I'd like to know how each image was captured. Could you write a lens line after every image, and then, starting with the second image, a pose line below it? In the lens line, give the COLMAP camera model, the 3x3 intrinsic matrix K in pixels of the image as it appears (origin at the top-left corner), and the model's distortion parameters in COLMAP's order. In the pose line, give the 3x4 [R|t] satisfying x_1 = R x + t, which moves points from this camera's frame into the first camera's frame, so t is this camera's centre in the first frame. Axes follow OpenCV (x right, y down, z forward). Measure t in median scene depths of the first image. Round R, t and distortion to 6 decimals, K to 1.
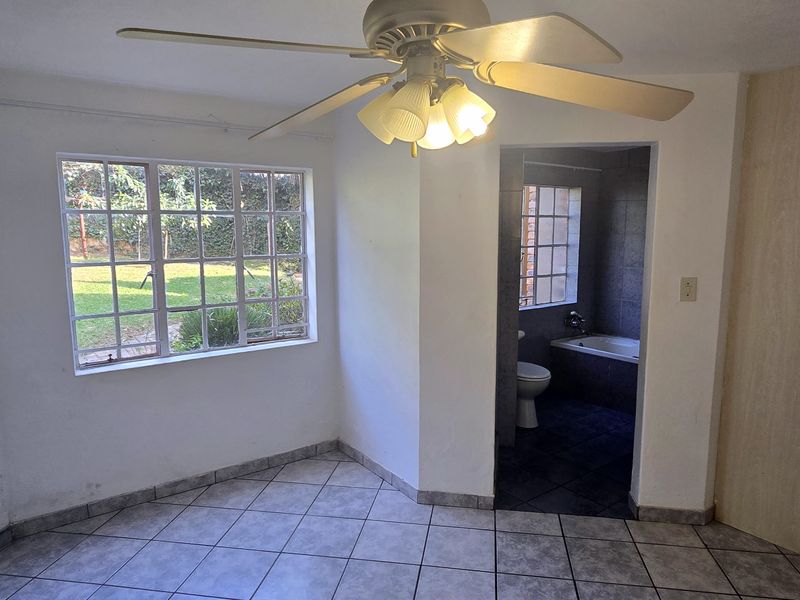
lens RADIAL K [[530.6, 0, 400.1], [0, 530.6, 299.6], [0, 0, 1]] dist [-0.000454, -0.005979]
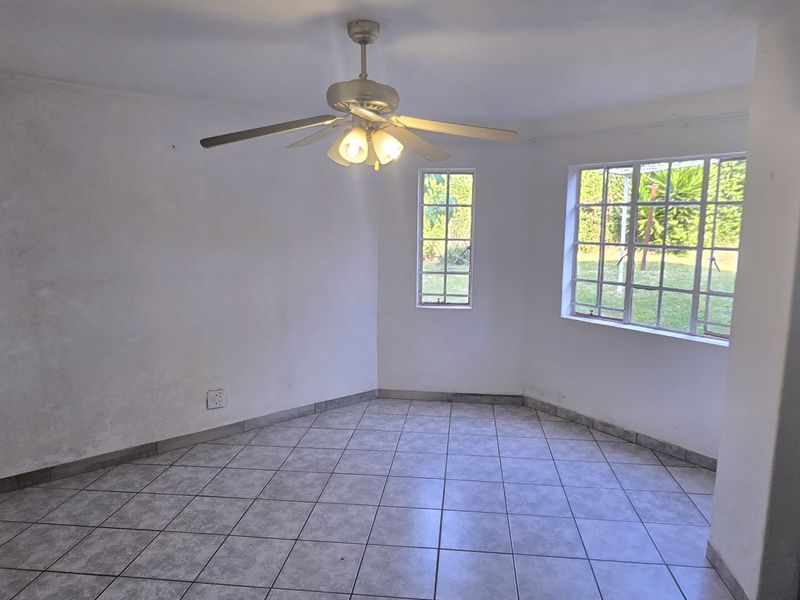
lens RADIAL K [[530.6, 0, 399.9], [0, 530.6, 299.8], [0, 0, 1]] dist [-0.000454, -0.005979]
pose [[0.038120, 0.161587, -0.986122, 0.758689], [-0.135021, 0.978622, 0.155139, -0.067390], [0.990109, 0.127233, 0.059123, 0.428121]]
